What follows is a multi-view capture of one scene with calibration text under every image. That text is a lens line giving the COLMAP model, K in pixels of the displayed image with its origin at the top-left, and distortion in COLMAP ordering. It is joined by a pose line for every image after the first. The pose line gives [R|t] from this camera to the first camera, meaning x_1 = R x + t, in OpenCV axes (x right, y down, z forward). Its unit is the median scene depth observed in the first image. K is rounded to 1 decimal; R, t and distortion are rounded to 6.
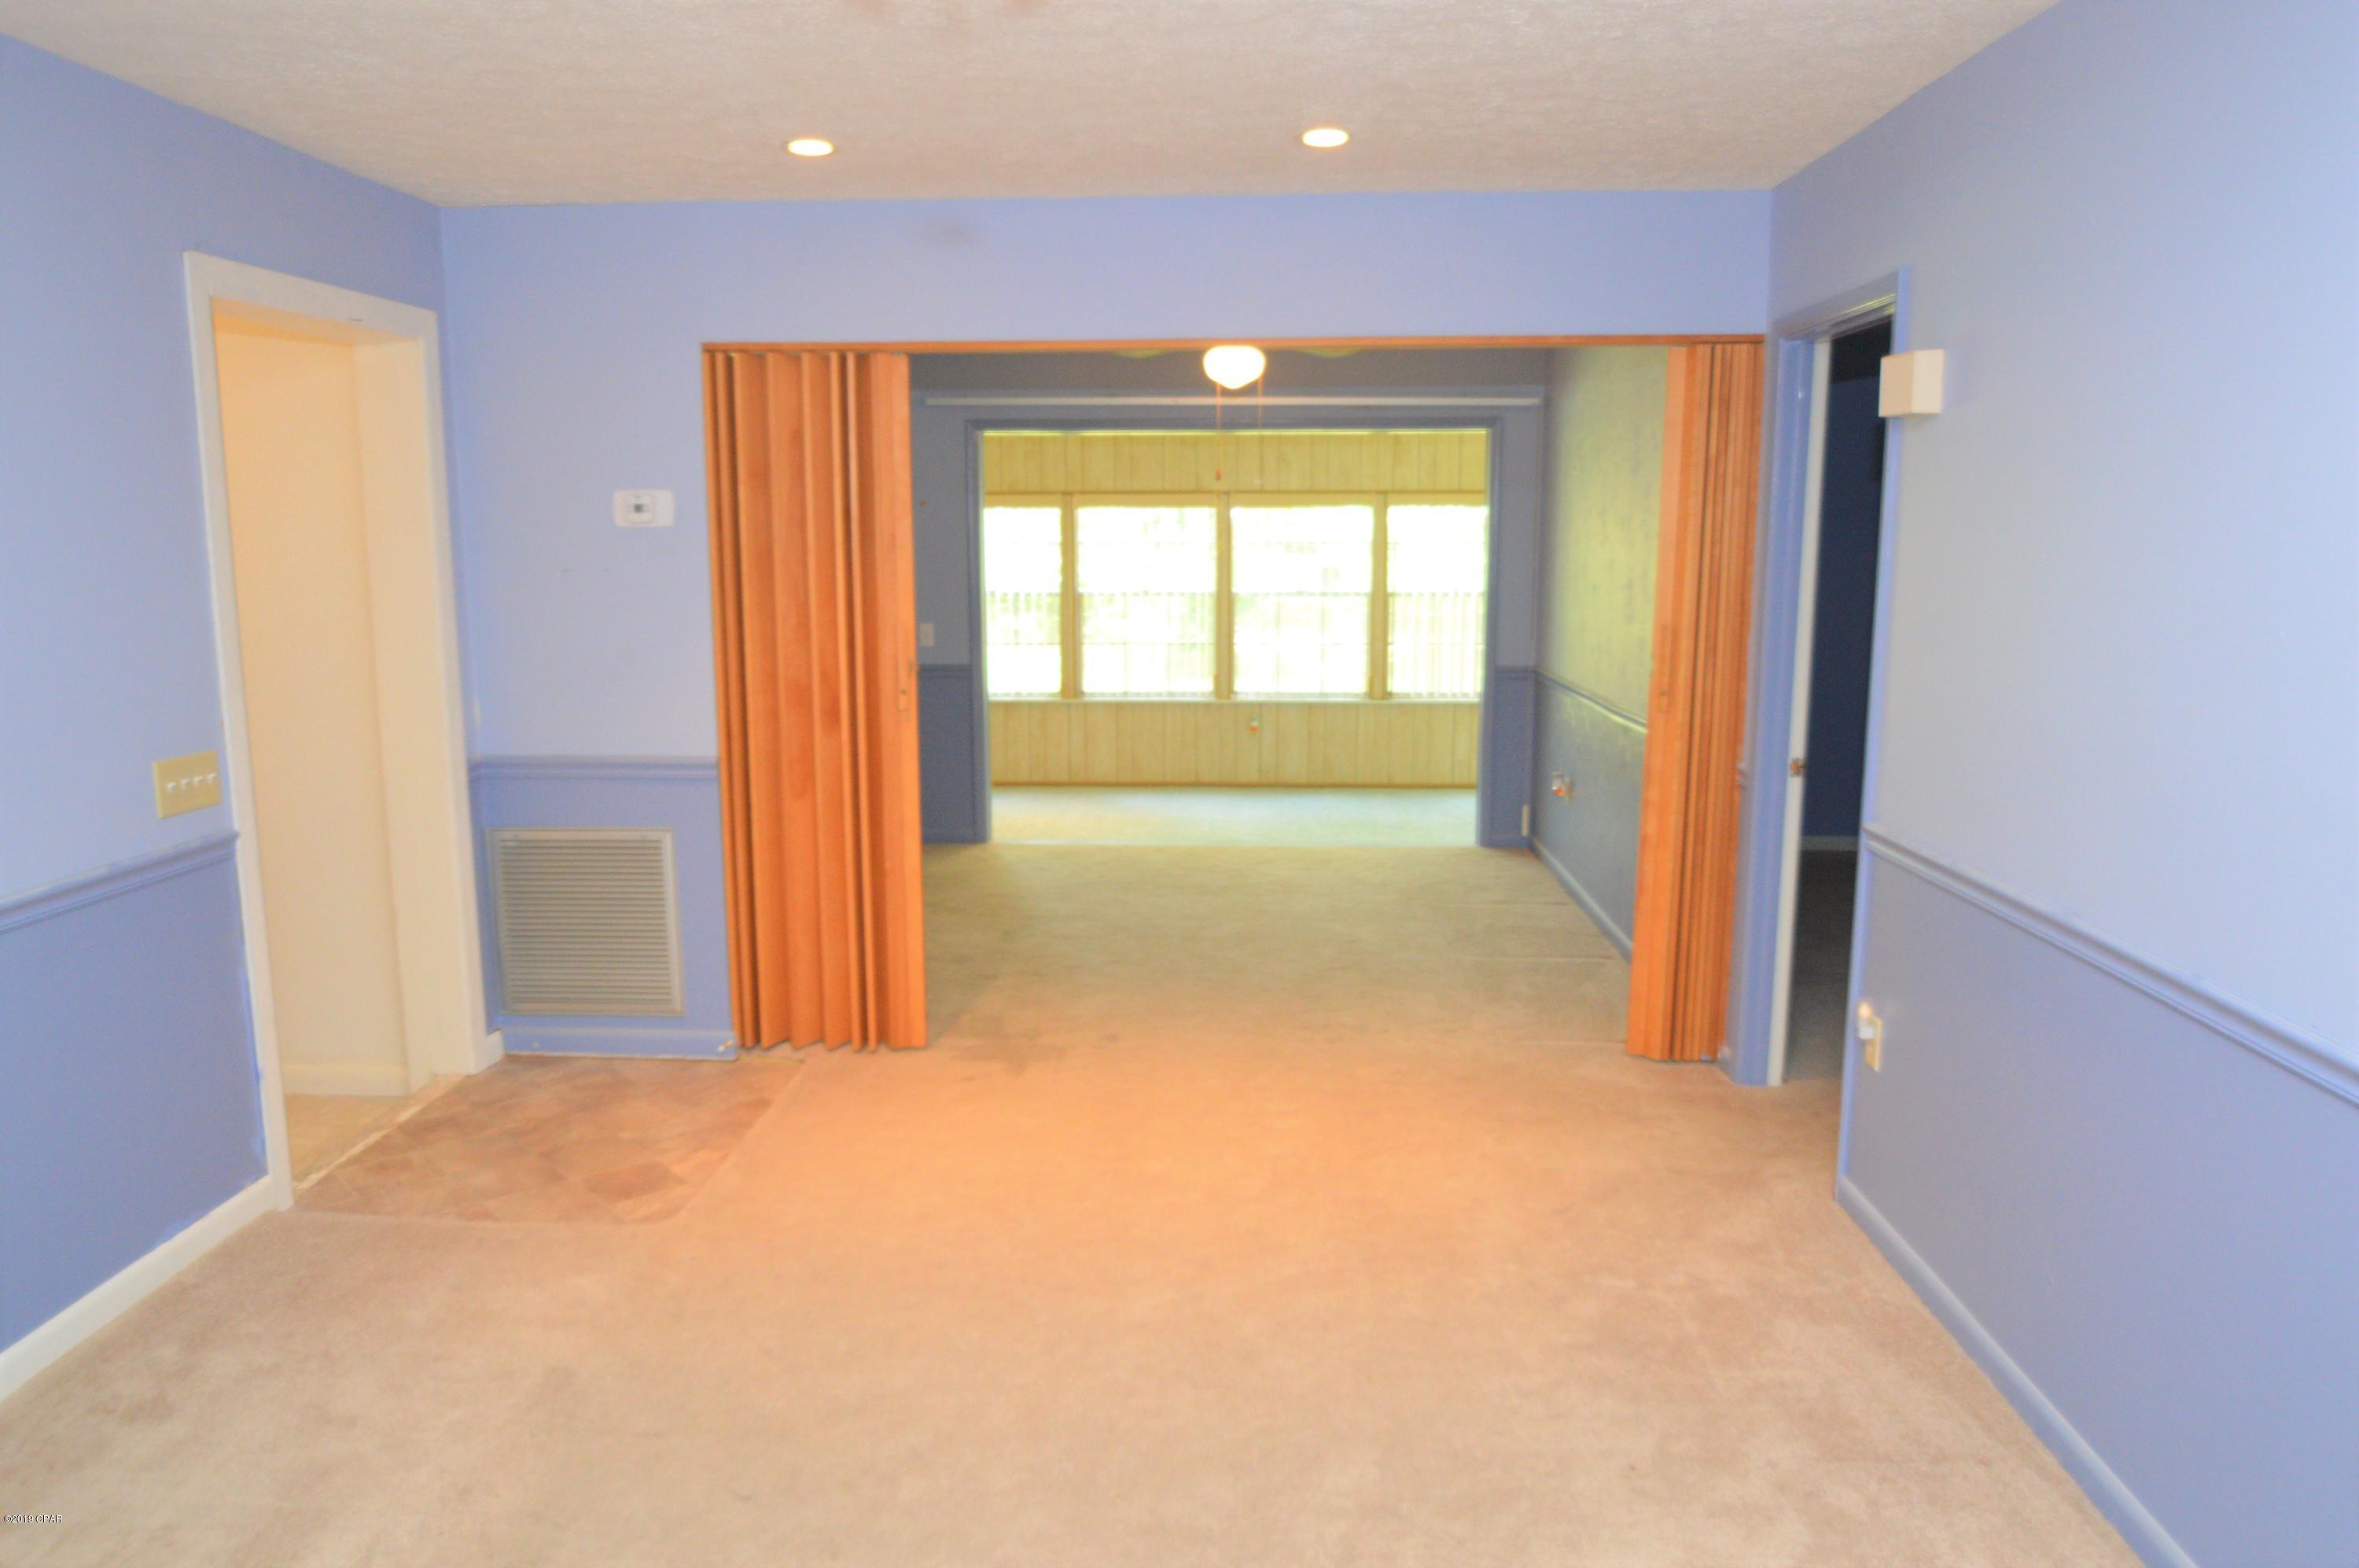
lens RADIAL K [[1645.3, 0, 1174.6], [0, 1645.3, 794.0], [0, 0, 1]] dist [-0.043976, 0.010137]
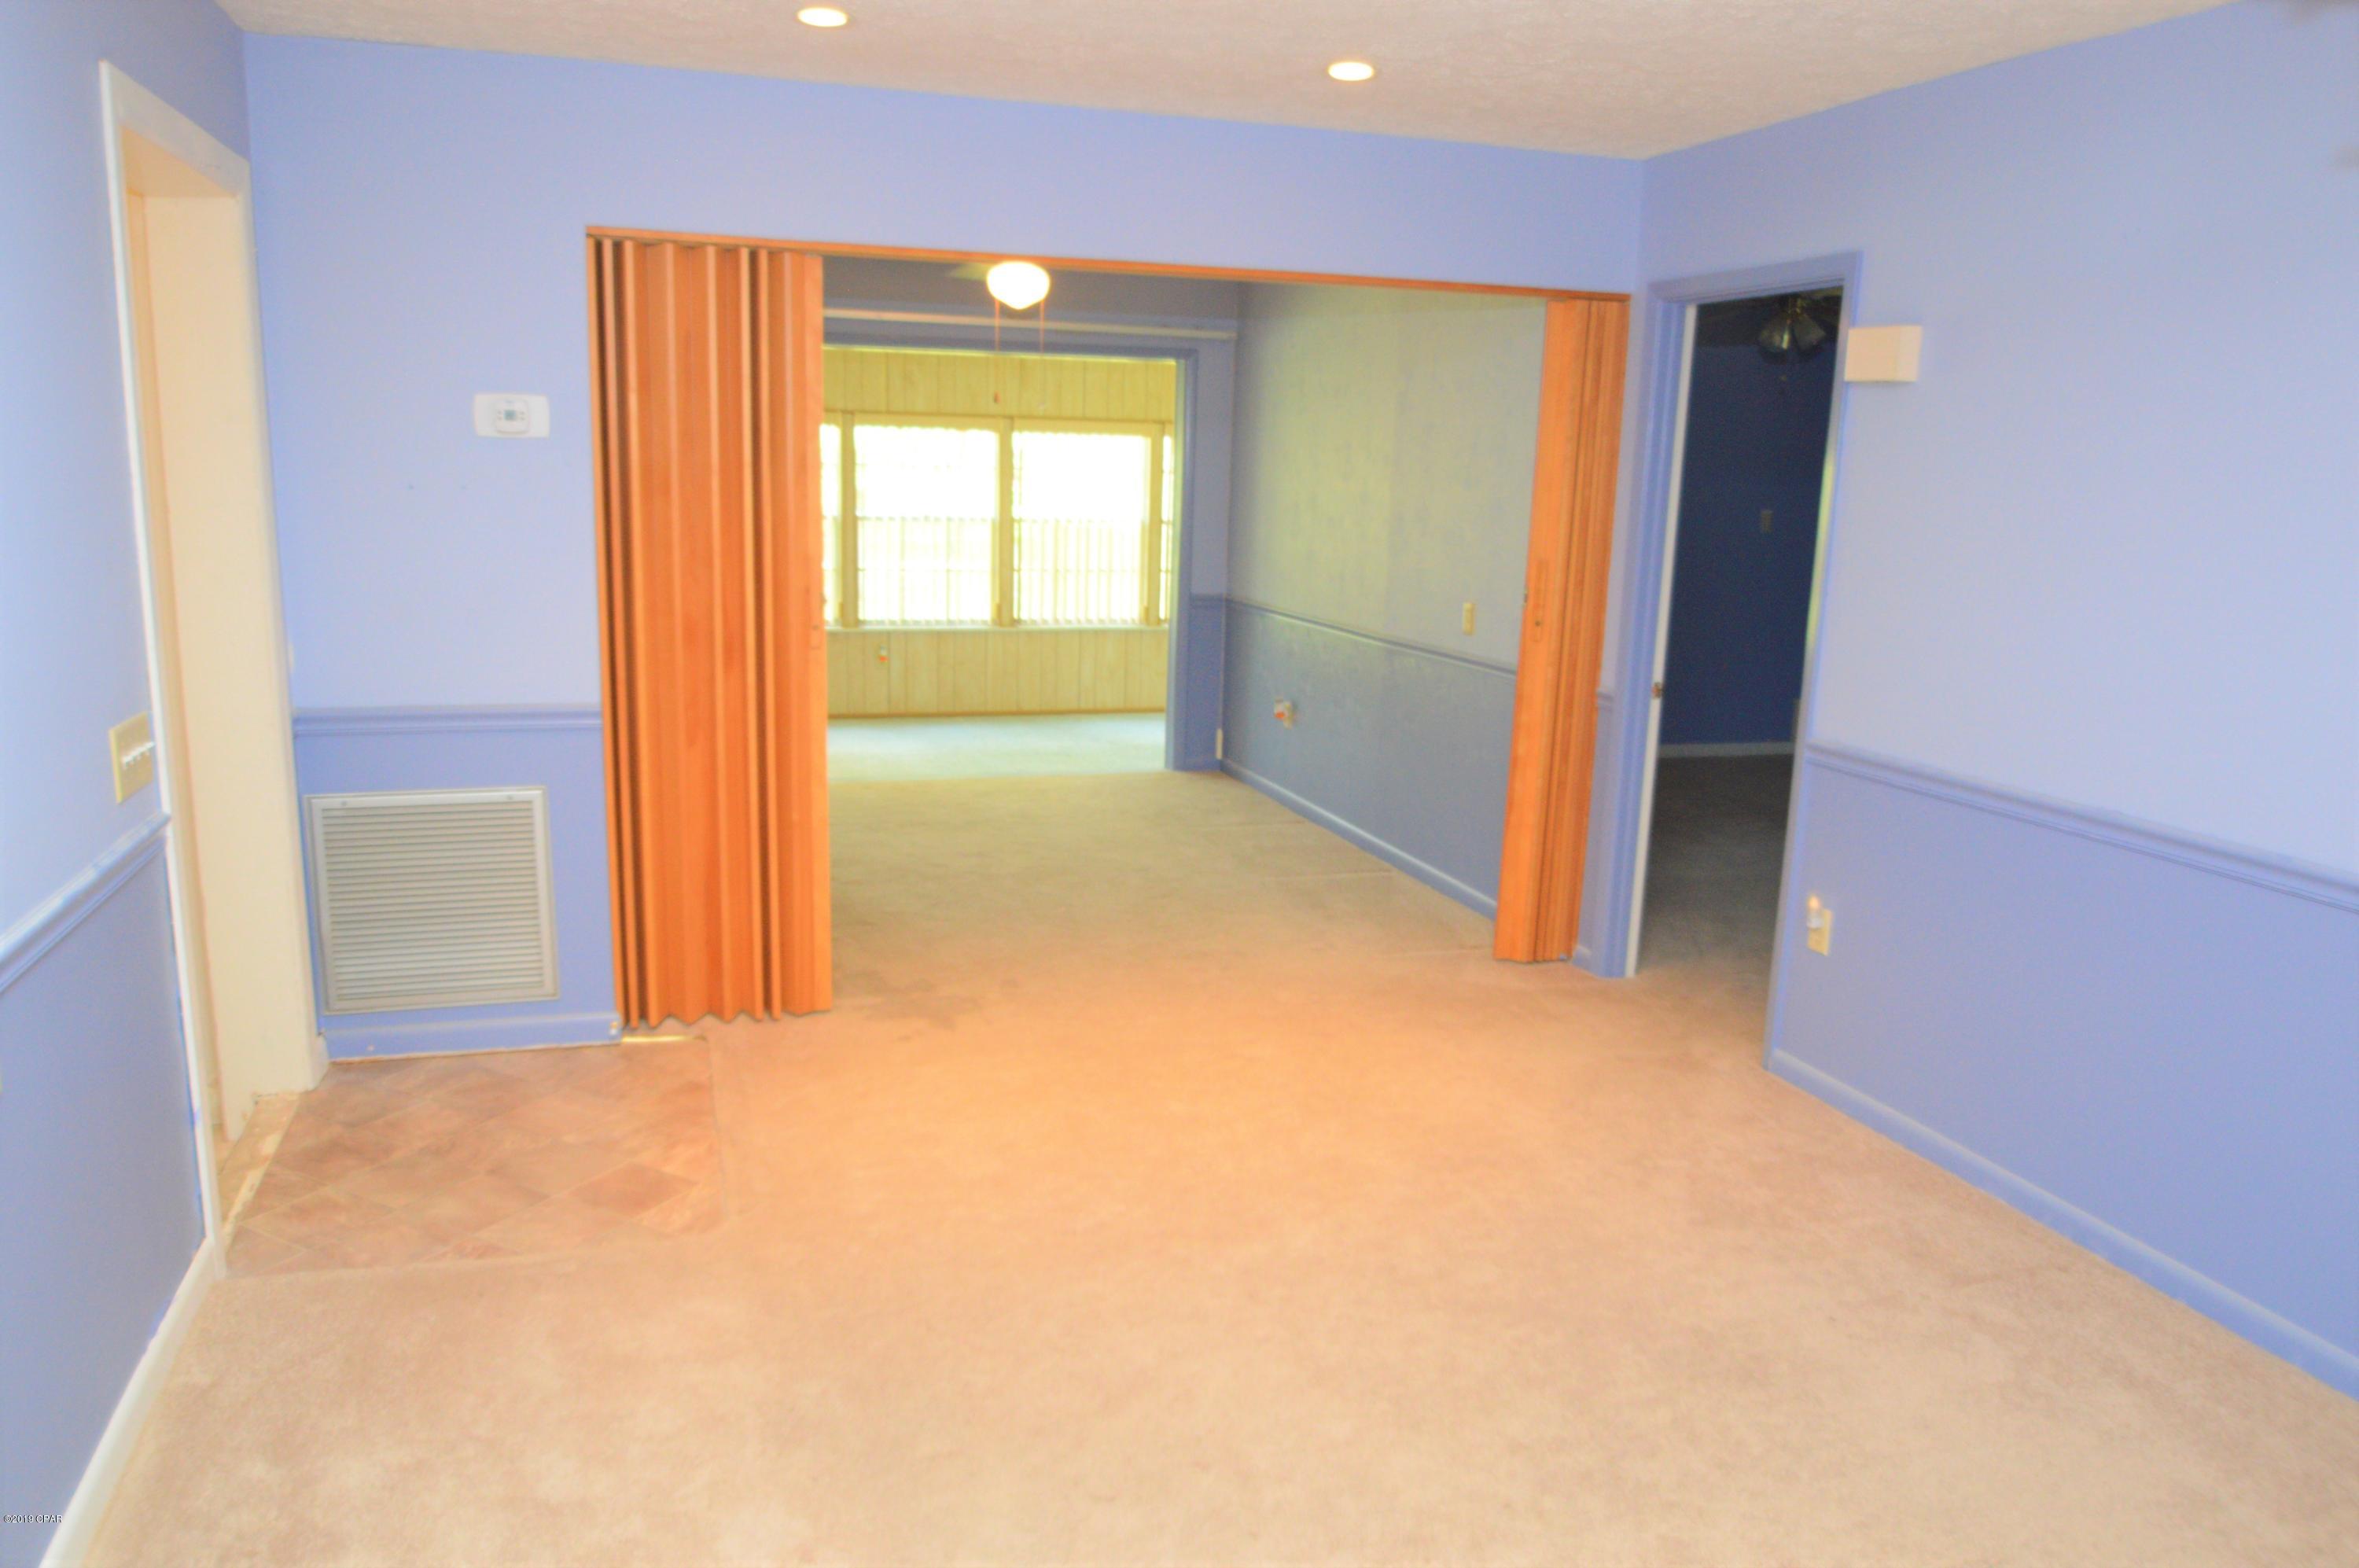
lens RADIAL K [[1645.3, 0, 1175.9], [0, 1645.3, 785.2], [0, 0, 1]] dist [-0.043976, 0.010137]
pose [[0.935062, -0.040839, 0.352123, -0.302462], [0.026136, 0.998581, 0.046408, -0.011205], [-0.353518, -0.034191, 0.934803, 0.068734]]
